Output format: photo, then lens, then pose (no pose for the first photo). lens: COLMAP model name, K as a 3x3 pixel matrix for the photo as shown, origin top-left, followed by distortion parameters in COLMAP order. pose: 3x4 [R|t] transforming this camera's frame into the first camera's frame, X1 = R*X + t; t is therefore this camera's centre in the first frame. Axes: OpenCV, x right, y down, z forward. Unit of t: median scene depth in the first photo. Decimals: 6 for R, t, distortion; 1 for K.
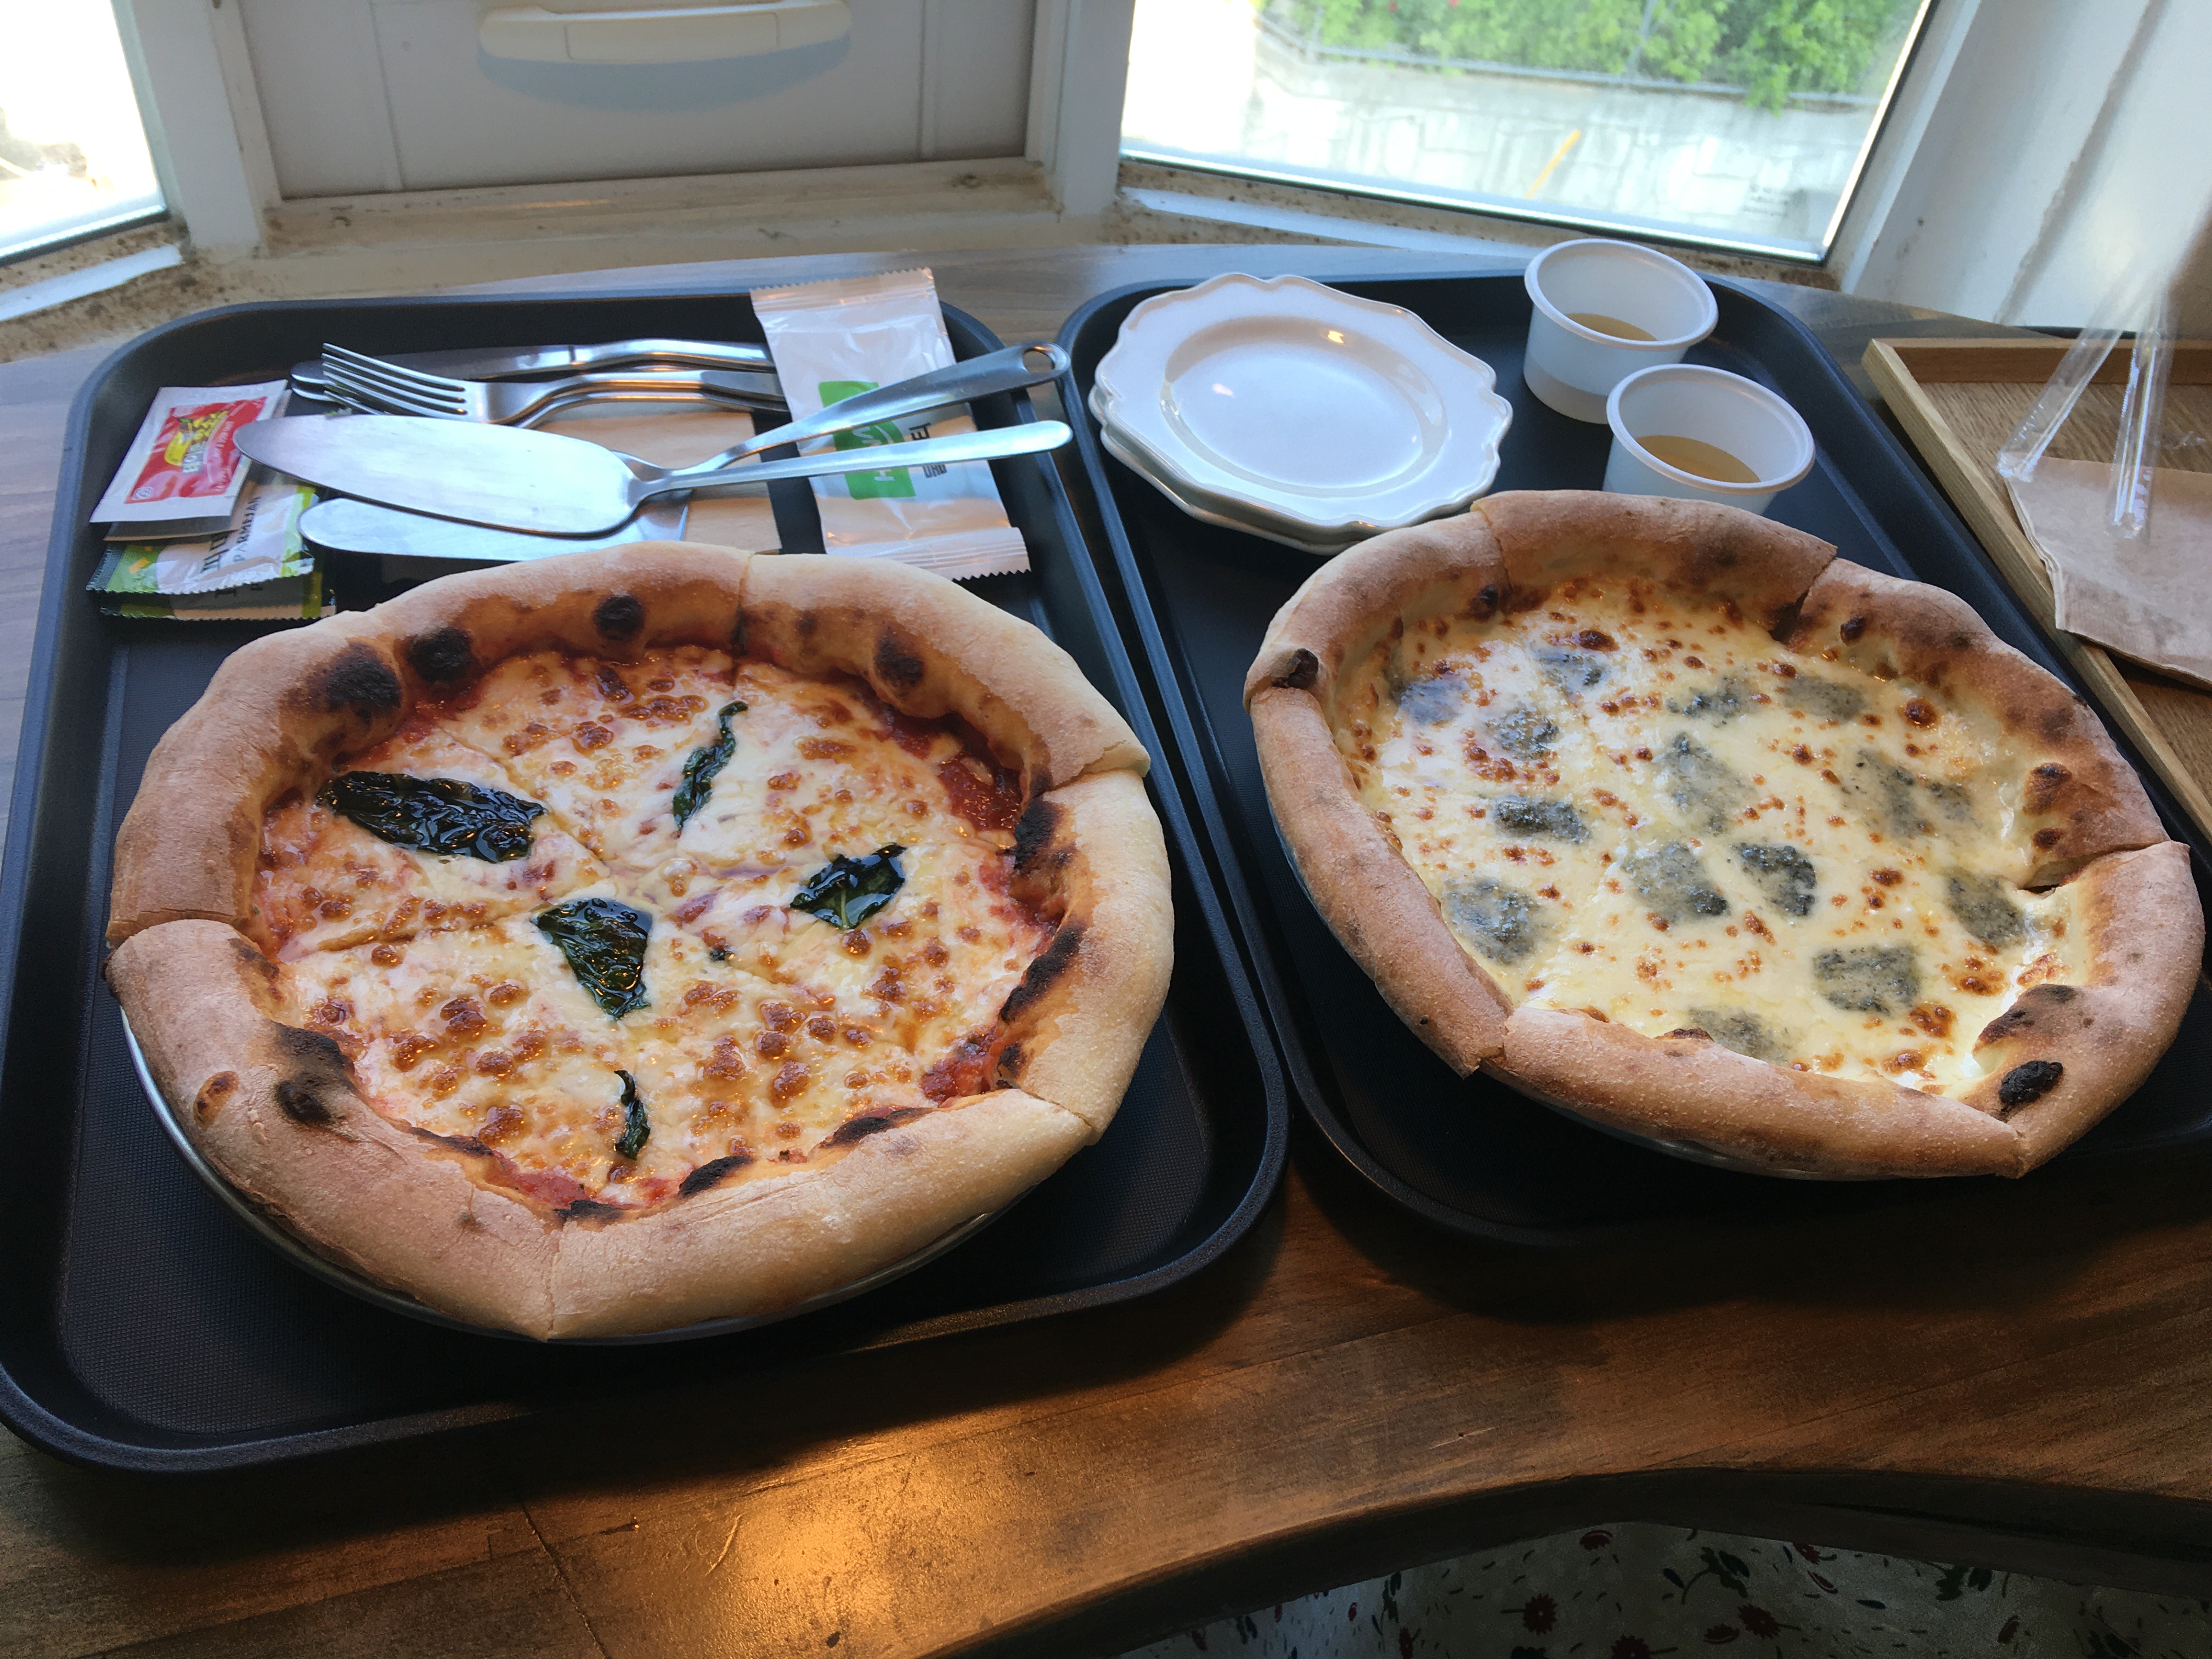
lens RADIAL K [[1875.0, 0, 1105.6], [0, 1875.0, 834.8], [0, 0, 1]] dist [0.037036, -0.042646]
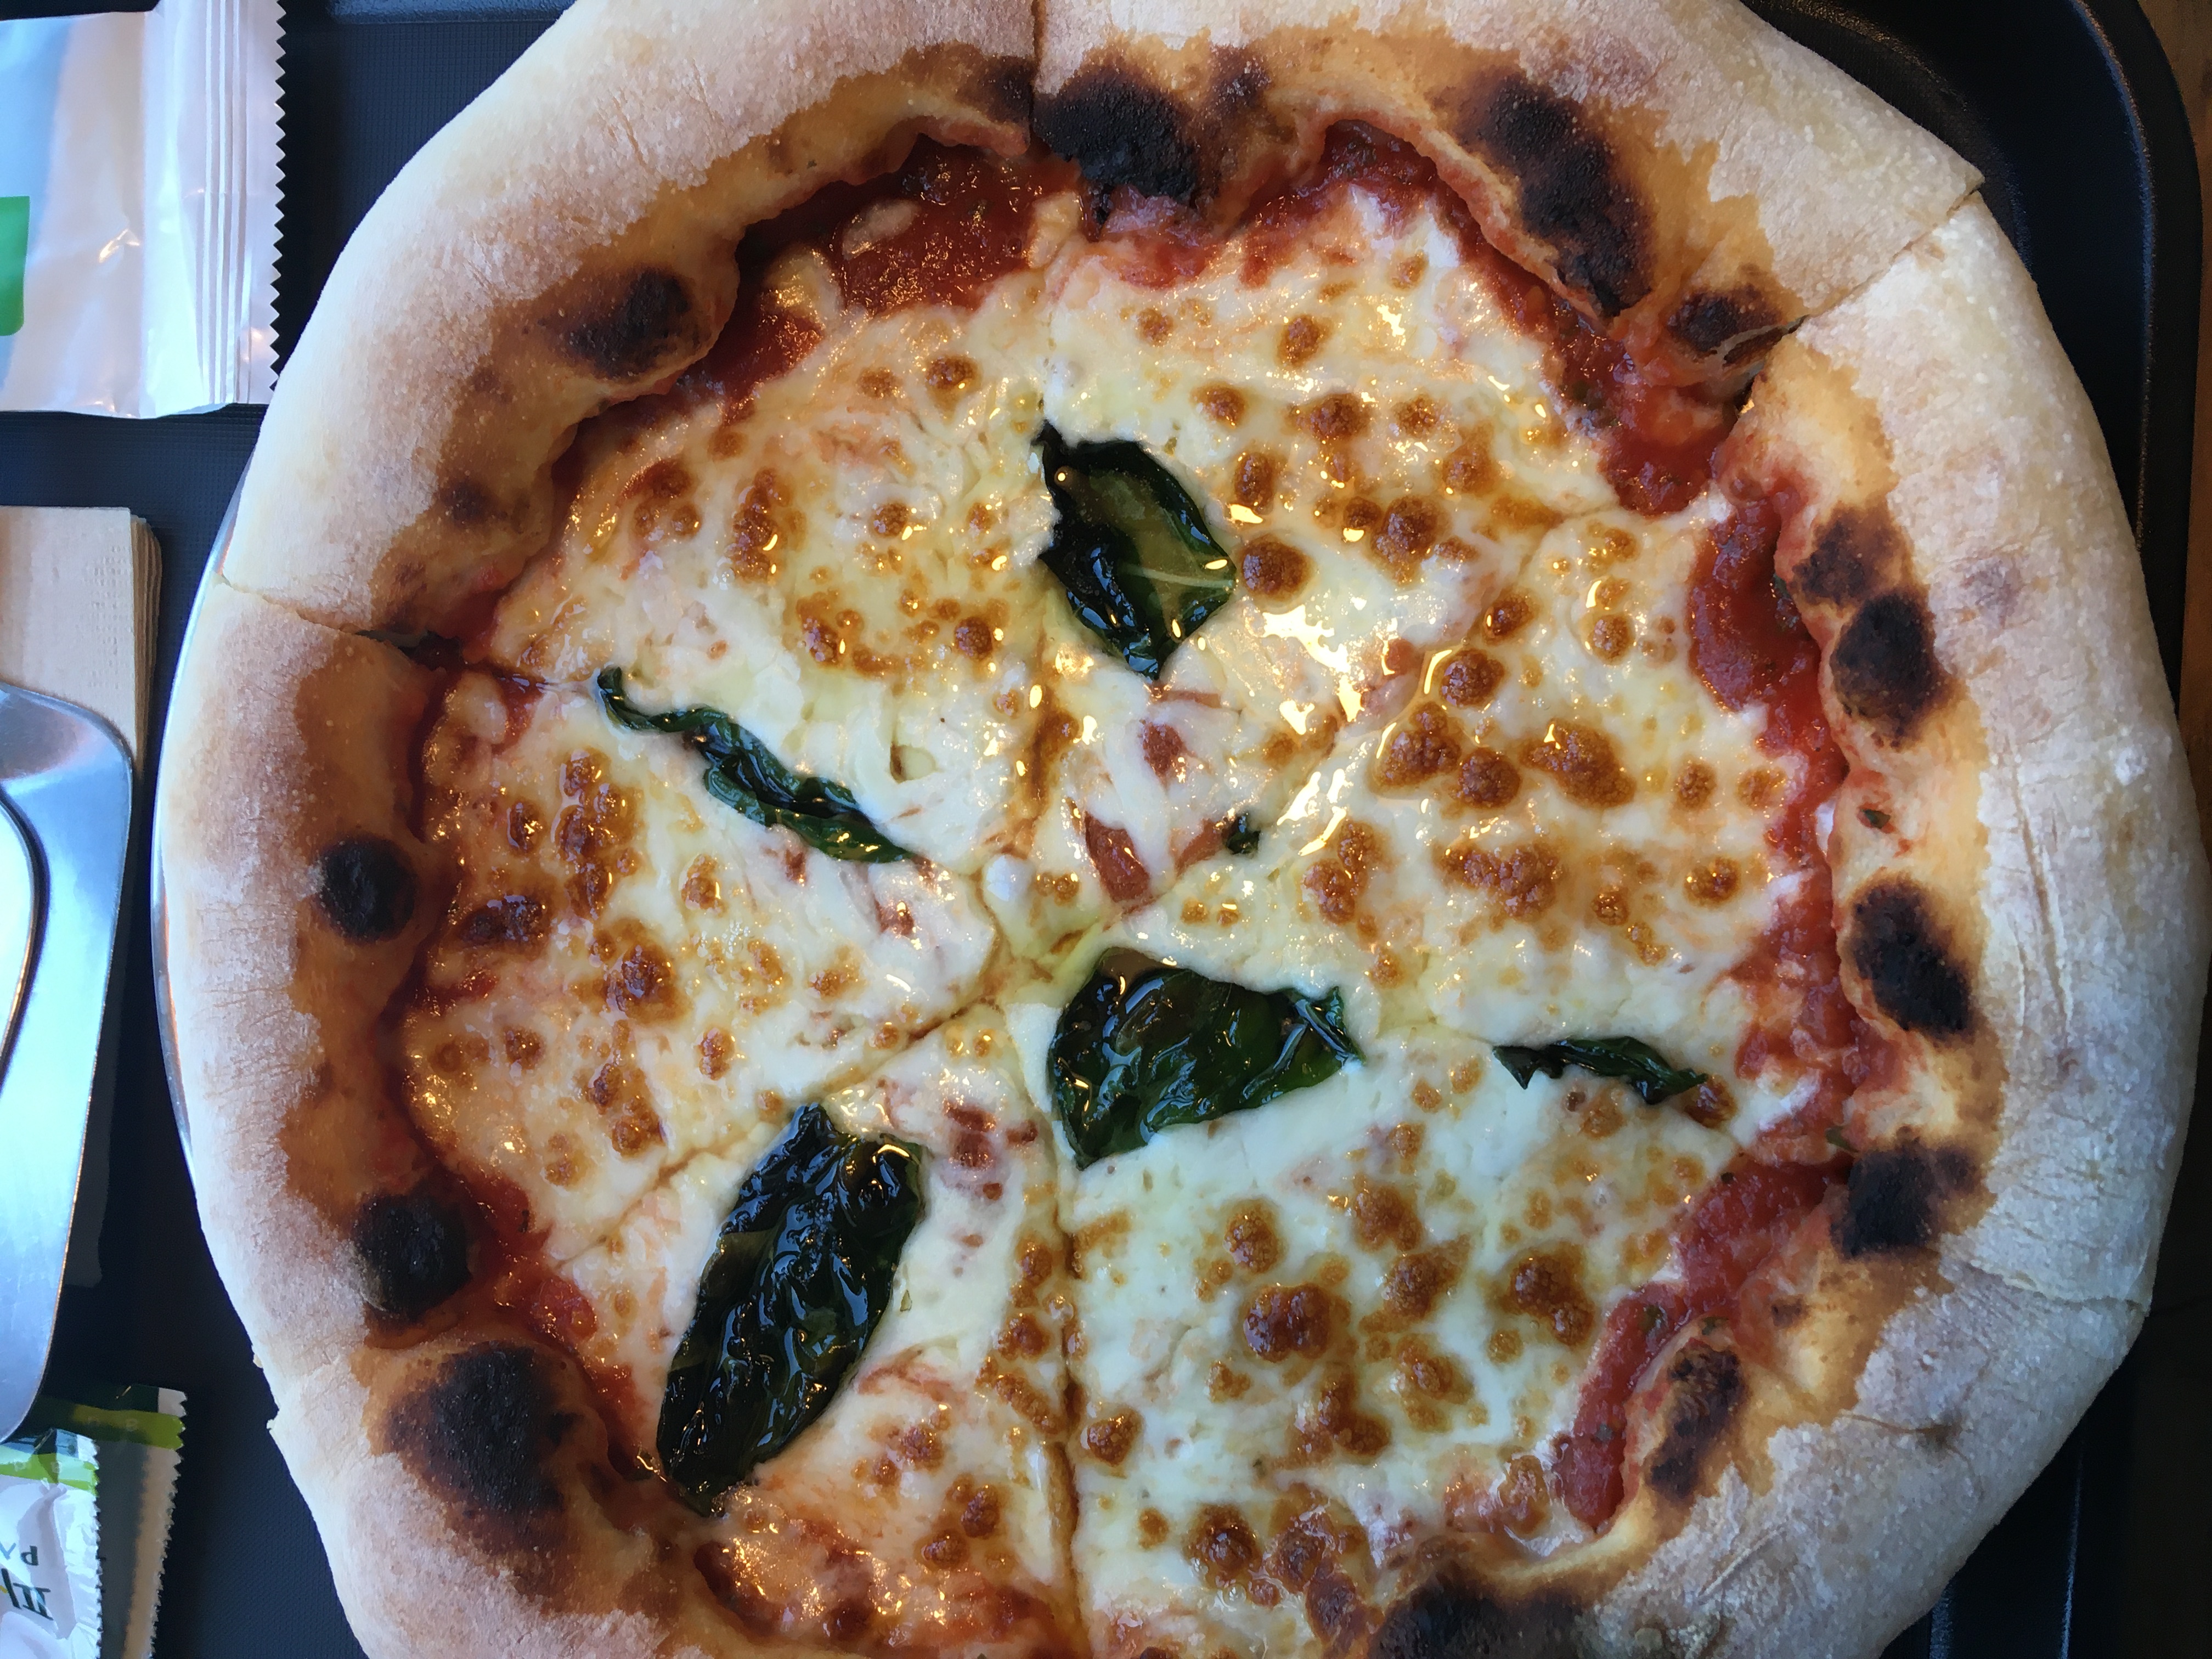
lens RADIAL K [[1875.0, 0, 1130.8], [0, 1875.0, 869.6], [0, 0, 1]] dist [0.037036, -0.042646]
pose [[0.280159, -0.943348, -0.177781, -0.128827], [0.841614, 0.152294, 0.518162, -0.219674], [-0.461732, -0.294791, 0.836602, 0.573245]]
